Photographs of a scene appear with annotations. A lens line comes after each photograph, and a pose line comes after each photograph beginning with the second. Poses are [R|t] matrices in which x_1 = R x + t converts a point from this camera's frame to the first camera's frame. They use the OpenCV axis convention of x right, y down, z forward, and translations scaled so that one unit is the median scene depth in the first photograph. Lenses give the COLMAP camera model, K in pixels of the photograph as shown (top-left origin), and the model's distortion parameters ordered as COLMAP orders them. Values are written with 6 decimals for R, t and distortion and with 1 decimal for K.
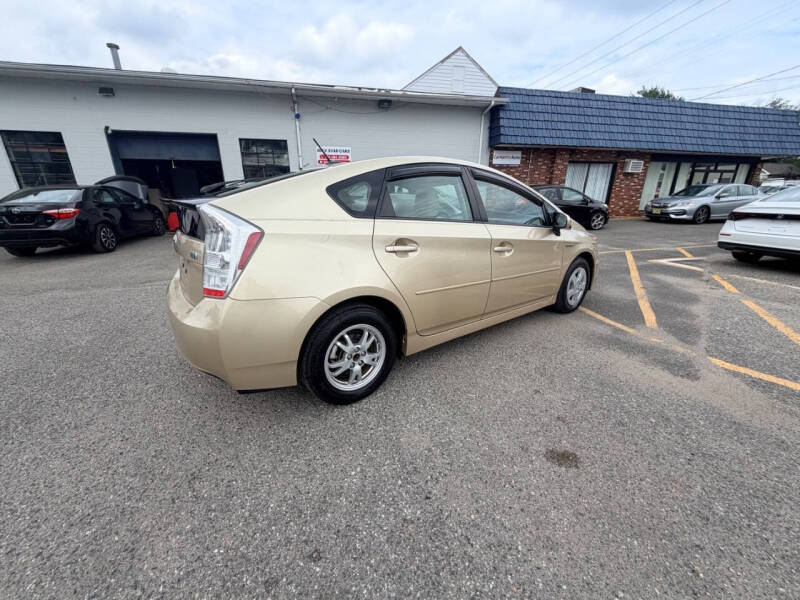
lens RADIAL K [[316.8, 0, 398.7], [0, 316.8, 301.3], [0, 0, 1]] dist [0.000724, -0.000271]
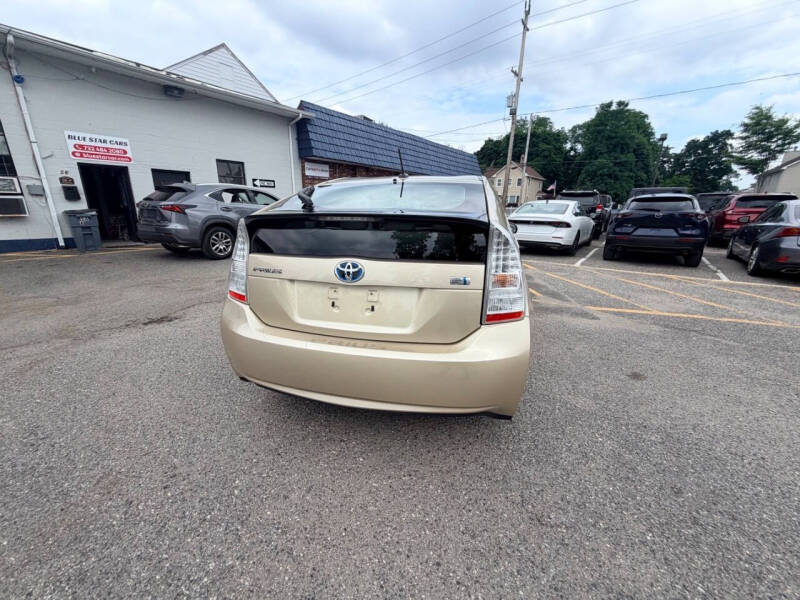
lens RADIAL K [[316.8, 0, 398.7], [0, 316.8, 301.3], [0, 0, 1]] dist [0.000724, -0.000271]
pose [[0.772223, -0.170185, 0.612134, -0.308701], [0.187070, 0.981652, 0.036924, -0.036689], [-0.607187, 0.085998, 0.789891, 0.103271]]
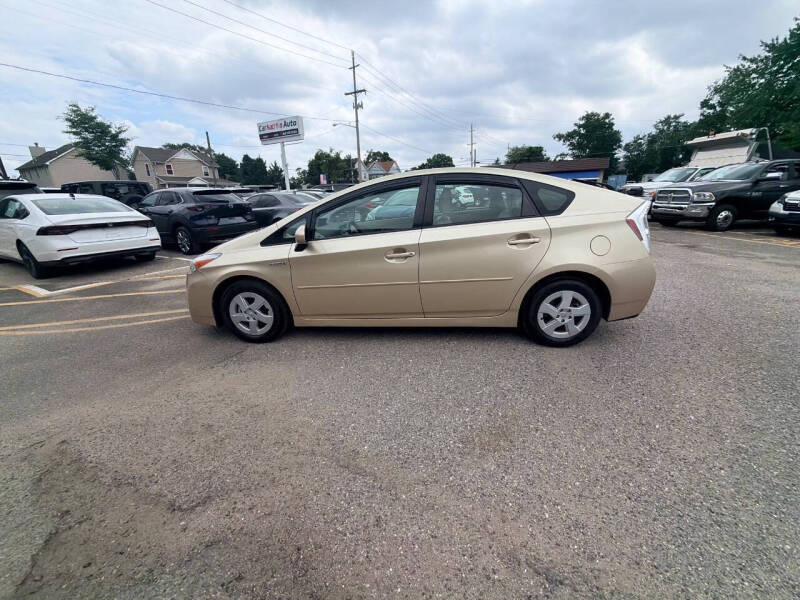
lens RADIAL K [[318.9, 0, 398.2], [0, 318.9, 299.0], [0, 0, 1]] dist [0.000058, -0.000313]
pose [[-0.737909, -0.186774, 0.648541, -0.291316], [0.239869, 0.825623, 0.510695, -0.279429], [-0.630835, 0.532411, -0.564434, 0.817348]]
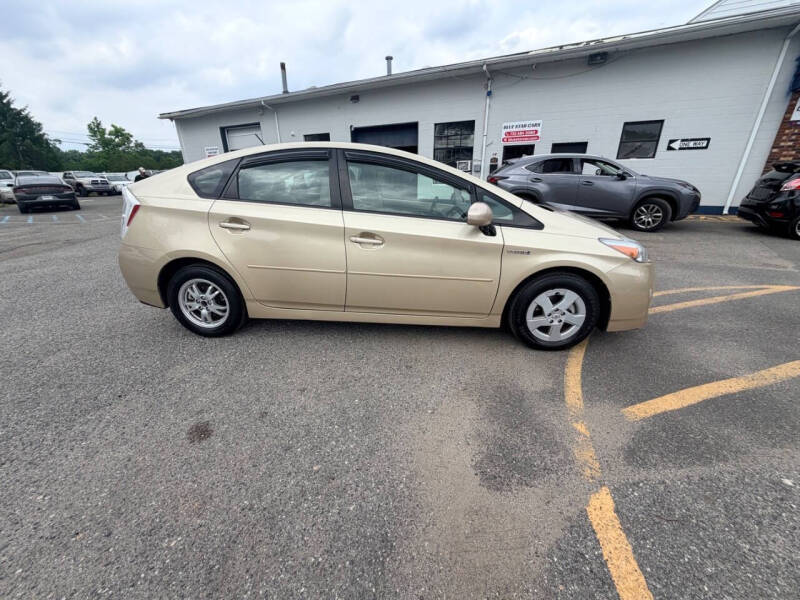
lens RADIAL K [[318.2, 0, 400.0], [0, 318.2, 300.0], [0, 0, 1]] dist [0.001023, 0.000112]
pose [[0.748493, 0.235992, -0.619731, 0.374176], [-0.203231, 0.971199, 0.124373, -0.049599], [0.631233, 0.032856, 0.774897, 0.136222]]
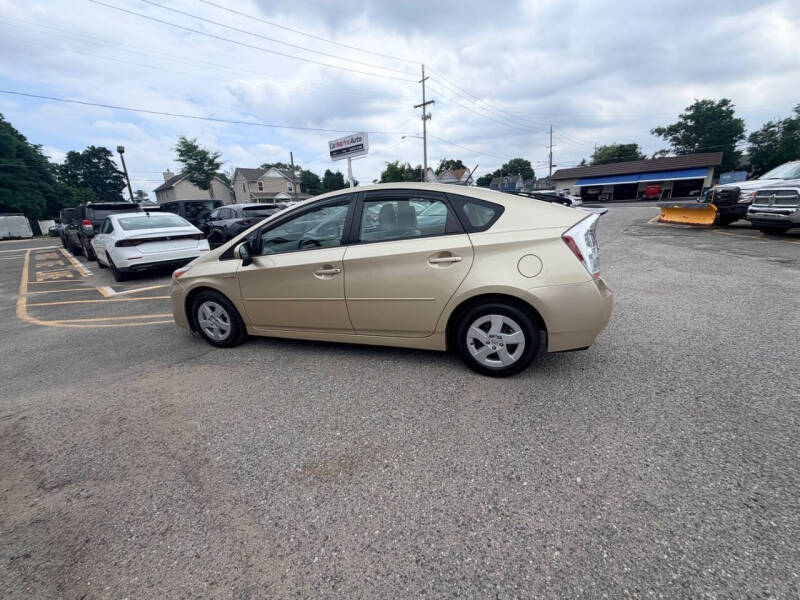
lens RADIAL K [[318.9, 0, 398.2], [0, 318.9, 299.0], [0, 0, 1]] dist [0.000058, -0.000313]
pose [[-0.569864, -0.196388, 0.797927, -0.402516], [0.309537, 0.848196, 0.429826, -0.238387], [-0.761211, 0.491930, -0.422567, 0.684861]]
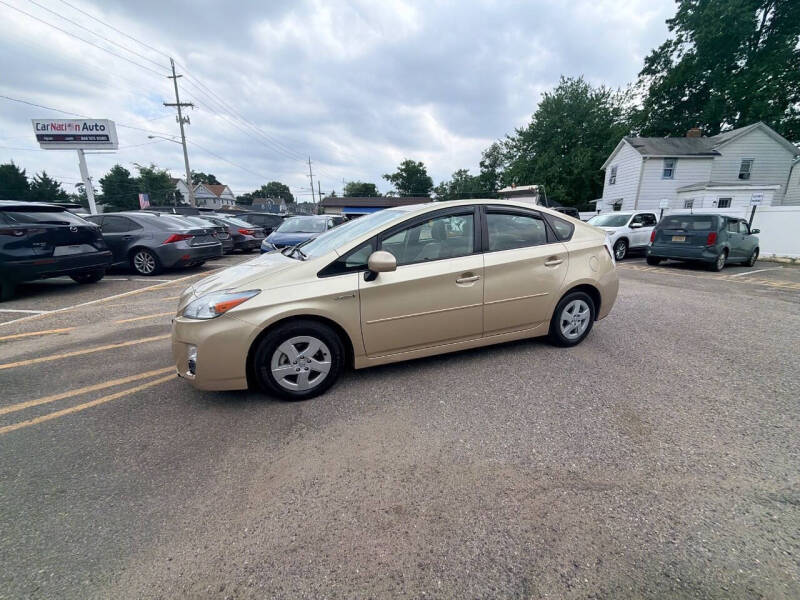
lens RADIAL K [[318.2, 0, 398.7], [0, 318.2, 300.2], [0, 0, 1]] dist [0.000501, 0.000026]
pose [[-0.967804, -0.059936, 0.244466, -0.045217], [0.078429, 0.851078, 0.519148, -0.315386], [-0.239176, 0.521606, -0.818976, 0.928456]]
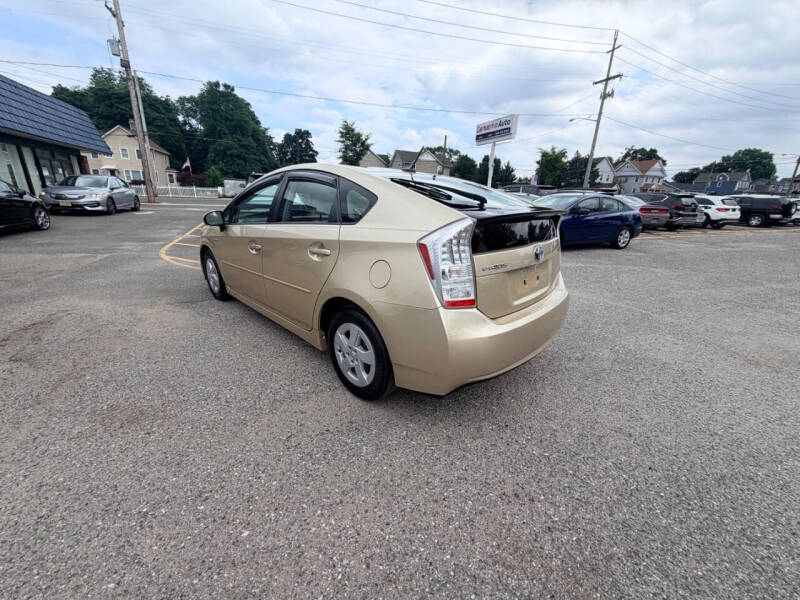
lens RADIAL K [[318.9, 0, 398.2], [0, 318.9, 299.0], [0, 0, 1]] dist [0.000058, -0.000313]
pose [[-0.148281, -0.308974, 0.939440, -0.465254], [0.281353, 0.897507, 0.339591, -0.151661], [-0.948079, 0.314669, -0.046153, 0.433608]]
